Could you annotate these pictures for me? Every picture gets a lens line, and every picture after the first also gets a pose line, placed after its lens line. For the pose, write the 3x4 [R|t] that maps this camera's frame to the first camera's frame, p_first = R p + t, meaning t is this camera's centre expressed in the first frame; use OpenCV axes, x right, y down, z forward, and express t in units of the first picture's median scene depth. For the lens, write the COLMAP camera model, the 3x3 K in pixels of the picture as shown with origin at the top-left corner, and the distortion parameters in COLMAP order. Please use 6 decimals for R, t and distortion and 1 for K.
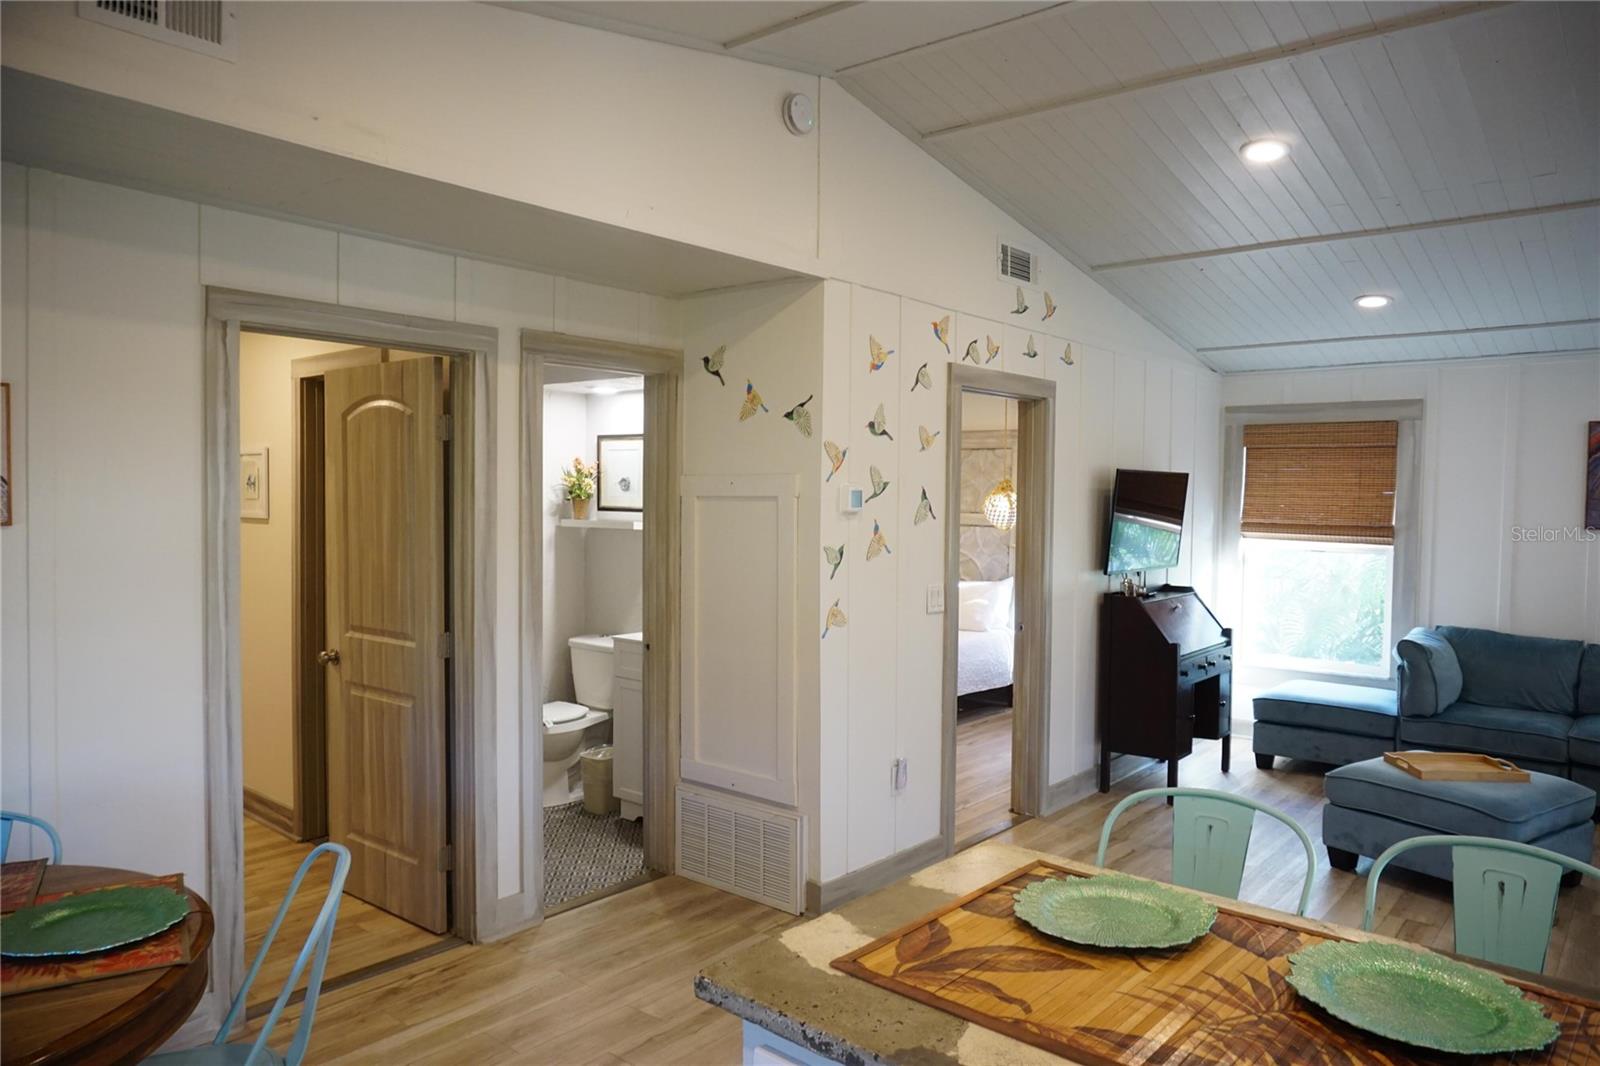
lens RADIAL K [[1079.1, 0, 803.8], [0, 1079.1, 536.4], [0, 0, 1]] dist [-0.025435, 0.007792]
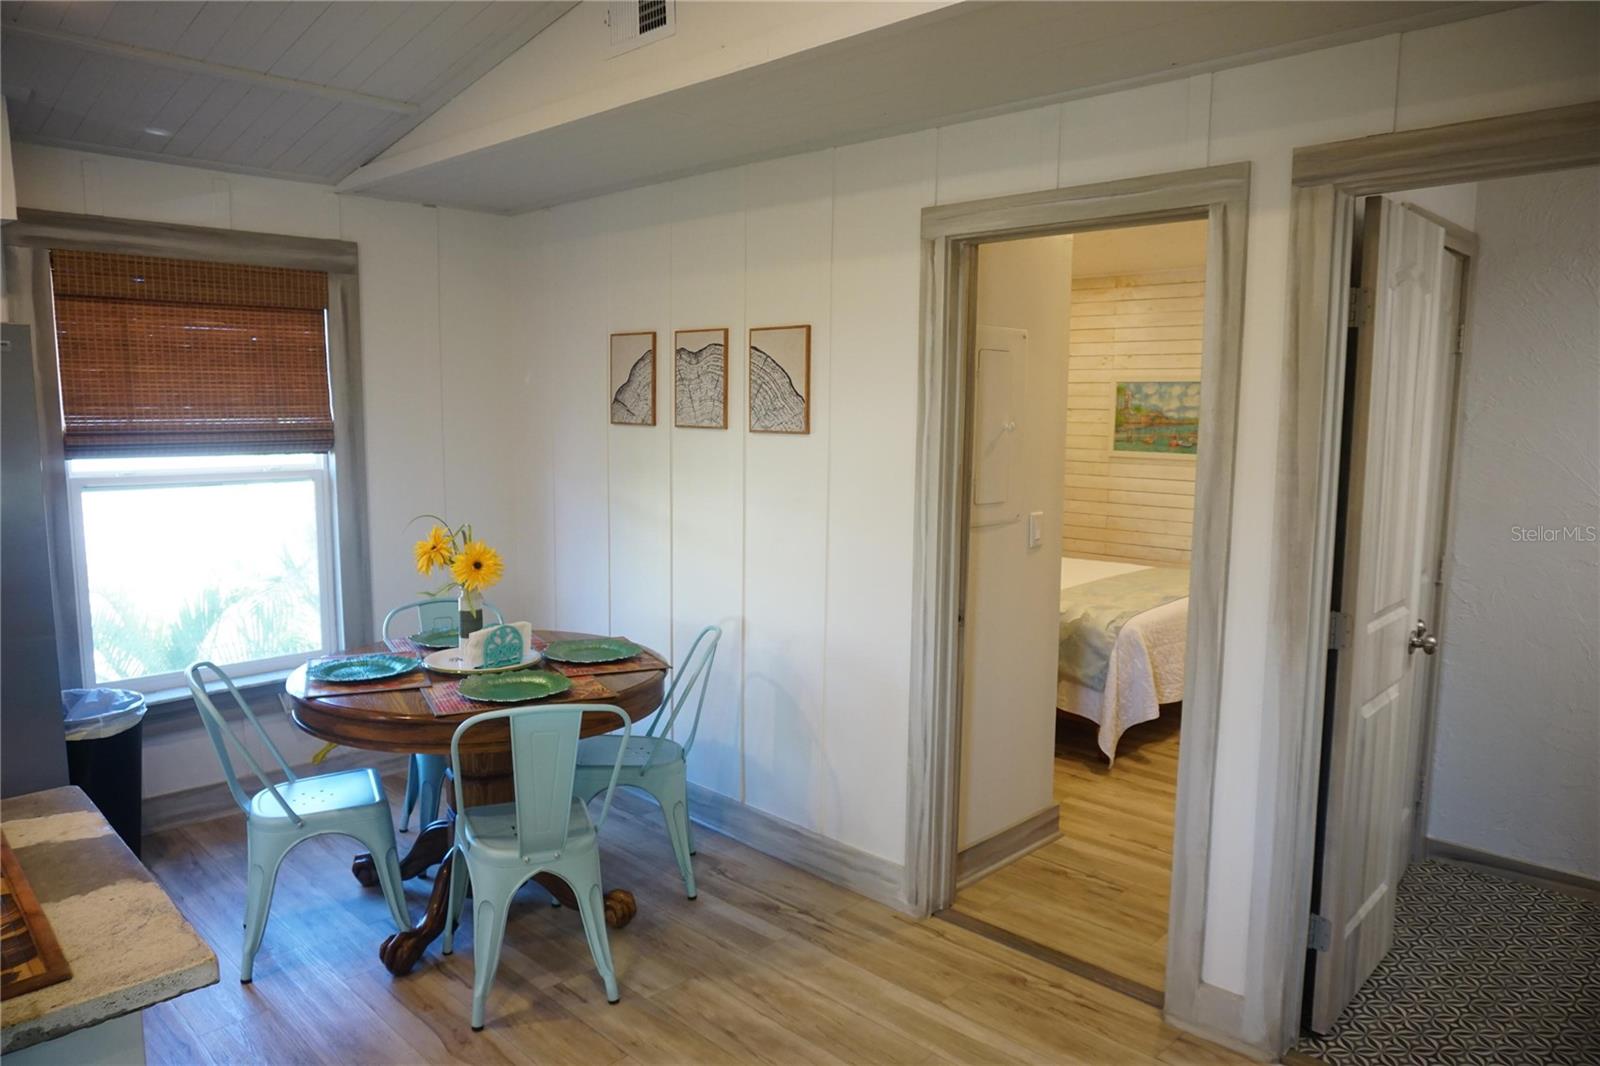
lens RADIAL K [[1079.1, 0, 803.8], [0, 1079.1, 536.4], [0, 0, 1]] dist [-0.025435, 0.007792]
pose [[-0.071246, 0.106655, -0.991740, 0.466705], [-0.047435, 0.992780, 0.110175, -0.025434], [0.996330, 0.054893, -0.065673, 0.870270]]
